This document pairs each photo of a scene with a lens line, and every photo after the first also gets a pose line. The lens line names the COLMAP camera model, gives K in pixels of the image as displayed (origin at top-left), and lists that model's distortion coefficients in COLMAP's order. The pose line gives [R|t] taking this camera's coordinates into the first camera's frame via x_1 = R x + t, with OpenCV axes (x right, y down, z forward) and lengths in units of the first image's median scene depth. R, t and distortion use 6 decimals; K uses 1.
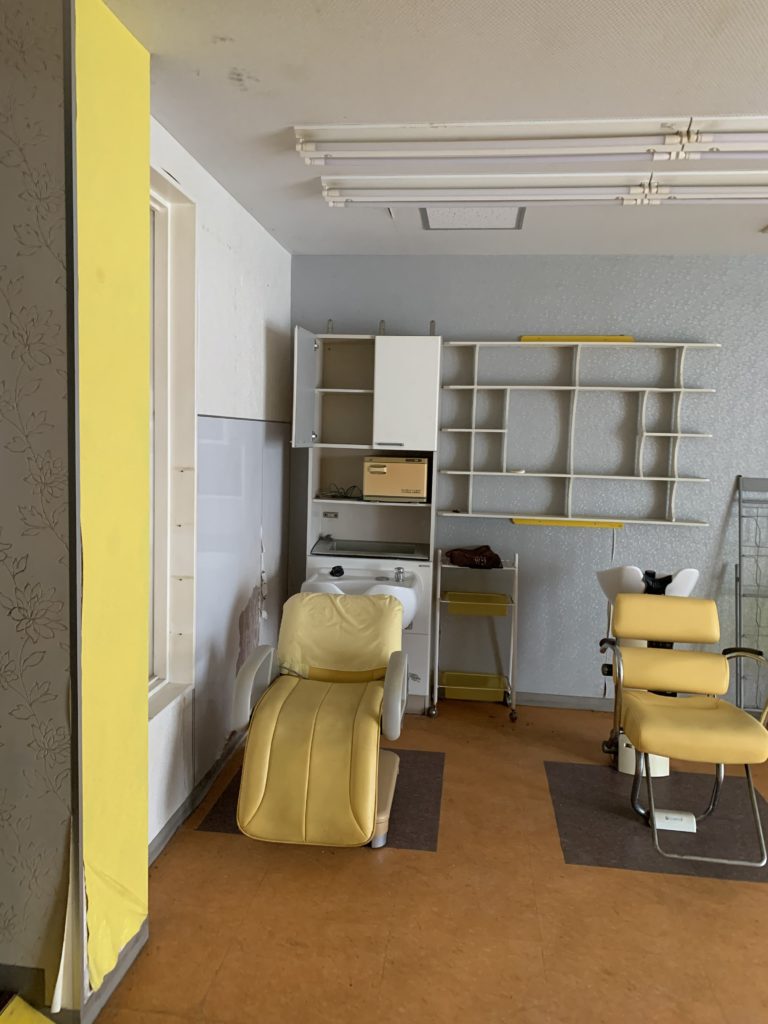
lens RADIAL K [[780.5, 0, 384.0], [0, 780.5, 512.0], [0, 0, 1]] dist [-0.001931, -0.002236]
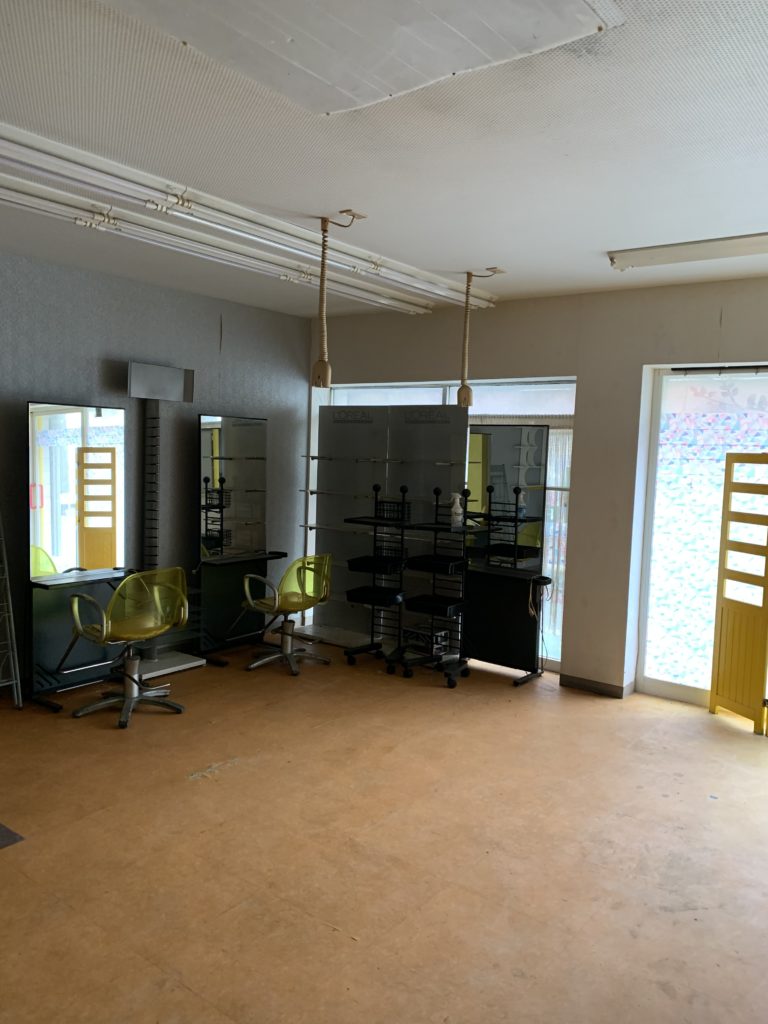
lens RADIAL K [[780.5, 0, 384.0], [0, 780.5, 512.0], [0, 0, 1]] dist [-0.001931, -0.002236]
pose [[0.510935, -0.083410, 0.855563, -0.565301], [0.060654, 0.996299, 0.060909, -0.022832], [-0.857477, 0.020772, 0.514103, 0.053981]]
